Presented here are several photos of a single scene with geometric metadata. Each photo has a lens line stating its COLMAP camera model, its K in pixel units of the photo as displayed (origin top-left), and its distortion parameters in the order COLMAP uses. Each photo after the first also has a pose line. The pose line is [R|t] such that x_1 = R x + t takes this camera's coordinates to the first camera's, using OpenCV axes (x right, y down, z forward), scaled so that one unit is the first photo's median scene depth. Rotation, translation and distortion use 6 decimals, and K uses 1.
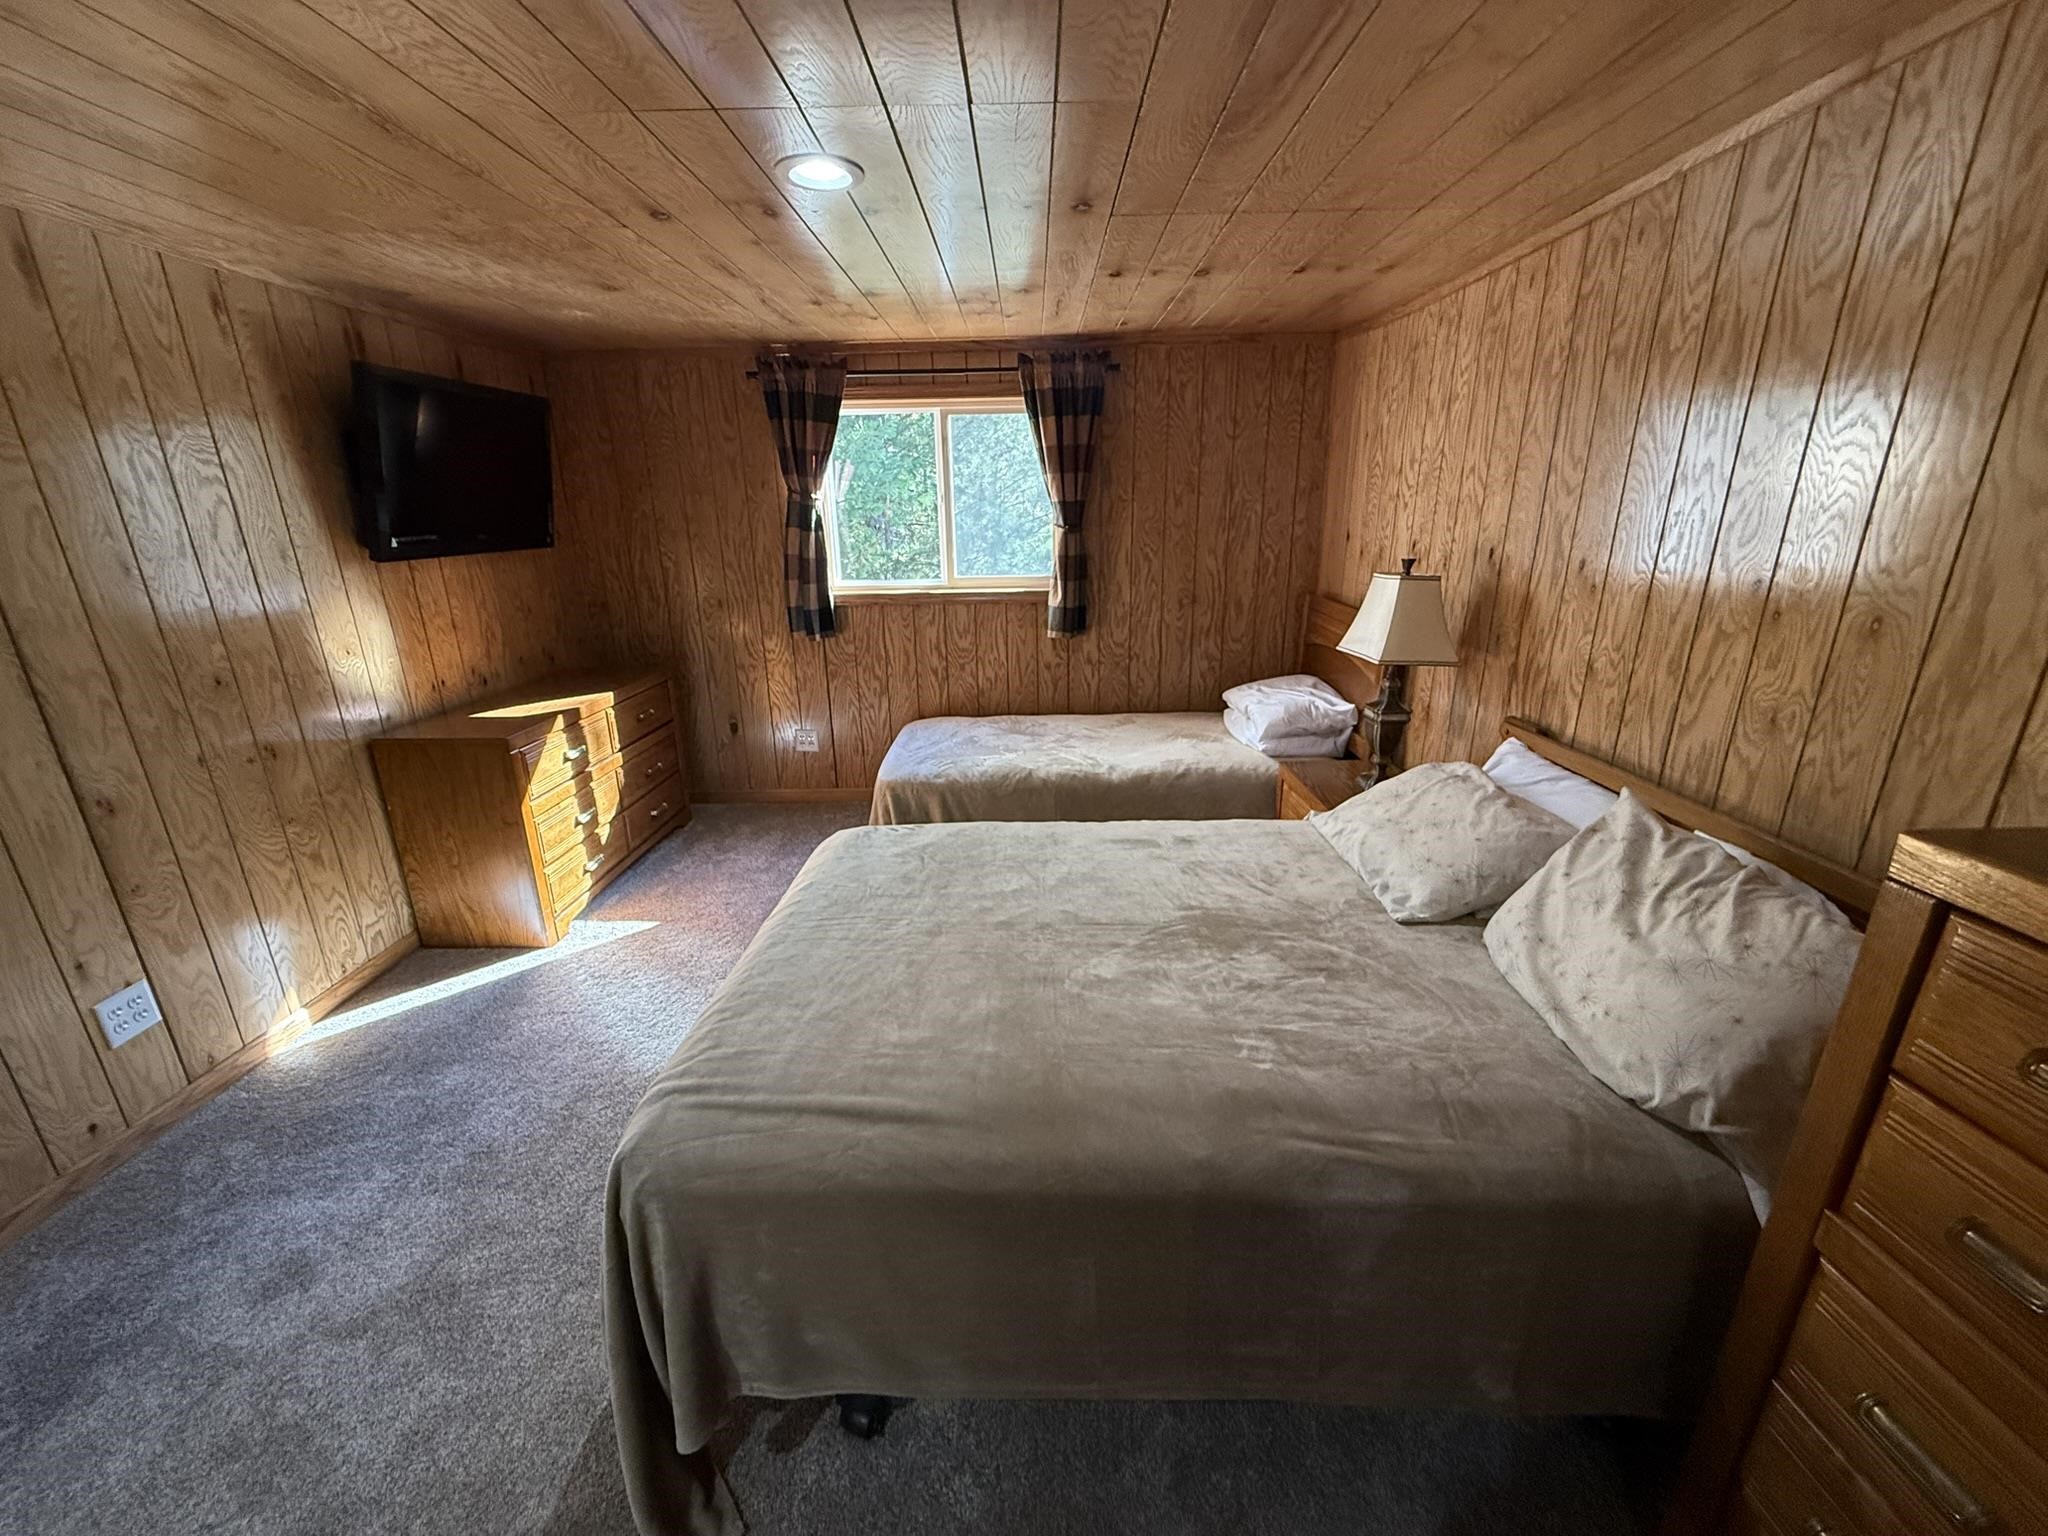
lens RADIAL K [[816.1, 0, 1019.7], [0, 816.1, 766.1], [0, 0, 1]] dist [0.006190, -0.000927]
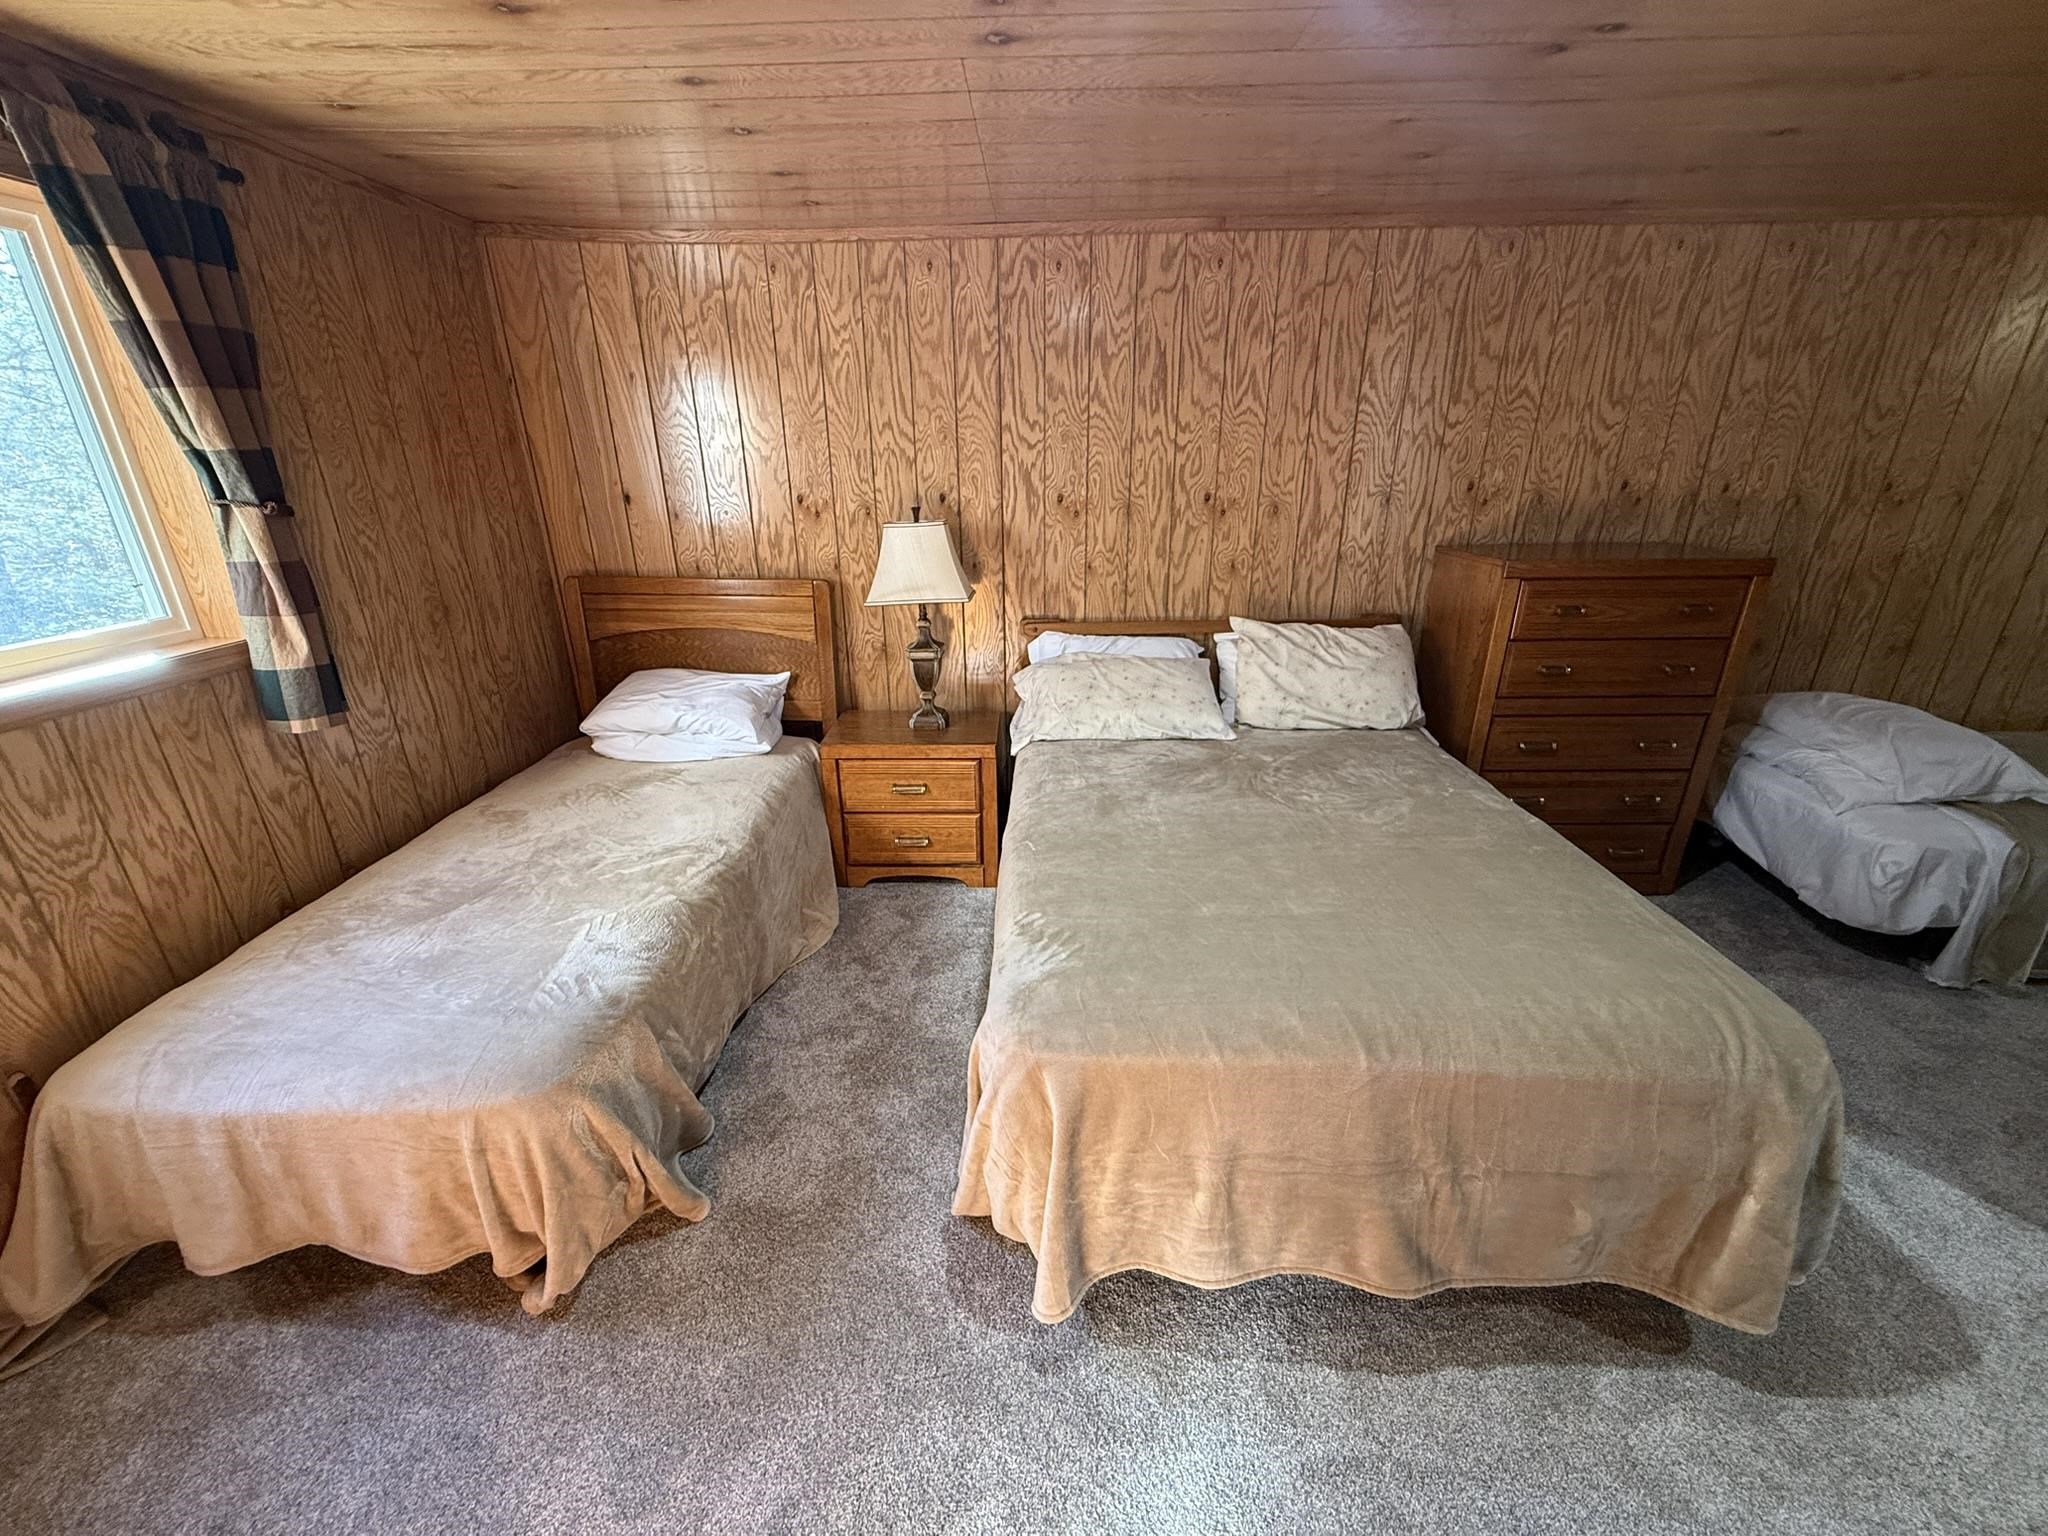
lens RADIAL K [[816.1, 0, 1020.1], [0, 816.1, 765.0], [0, 0, 1]] dist [0.006190, -0.000927]
pose [[0.018355, -0.344789, 0.938501, -0.467208], [0.314829, 0.892903, 0.321880, -0.180789], [-0.948971, 0.289560, 0.124939, 0.593442]]
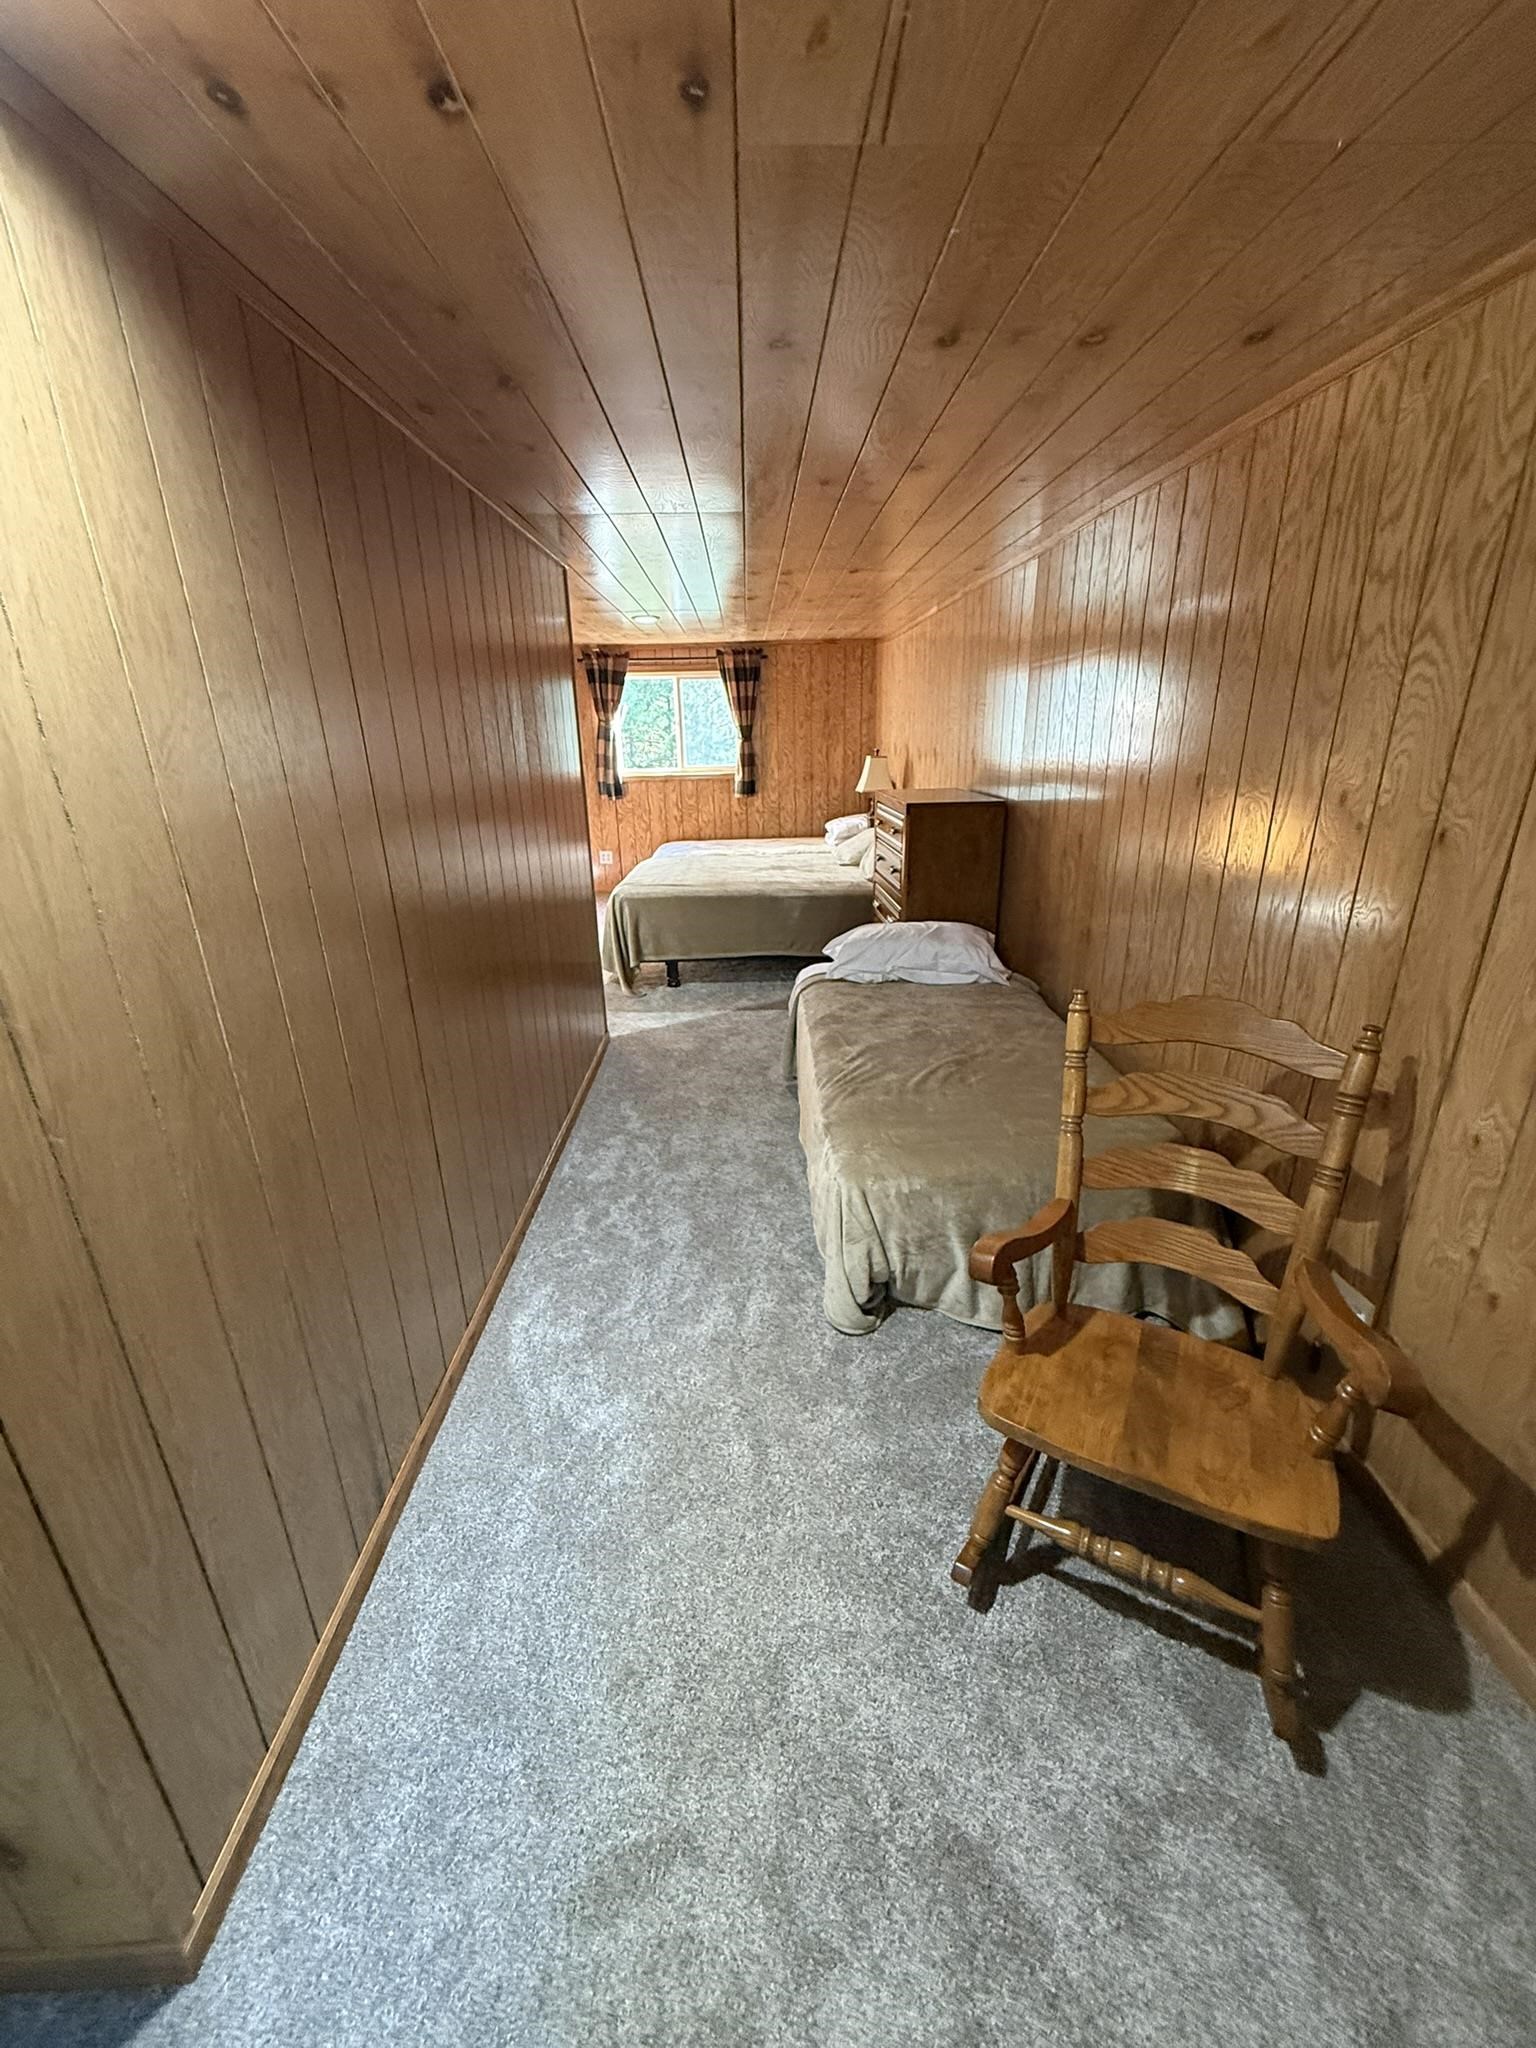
lens RADIAL K [[816.1, 0, 768.6], [0, 816.1, 1017.3], [0, 0, 1]] dist [0.006190, -0.000927]
pose [[0.999654, -0.012913, 0.022904, 0.069604], [0.012264, 0.999525, 0.028264, 0.333921], [-0.023258, -0.027973, 0.999338, -1.017672]]
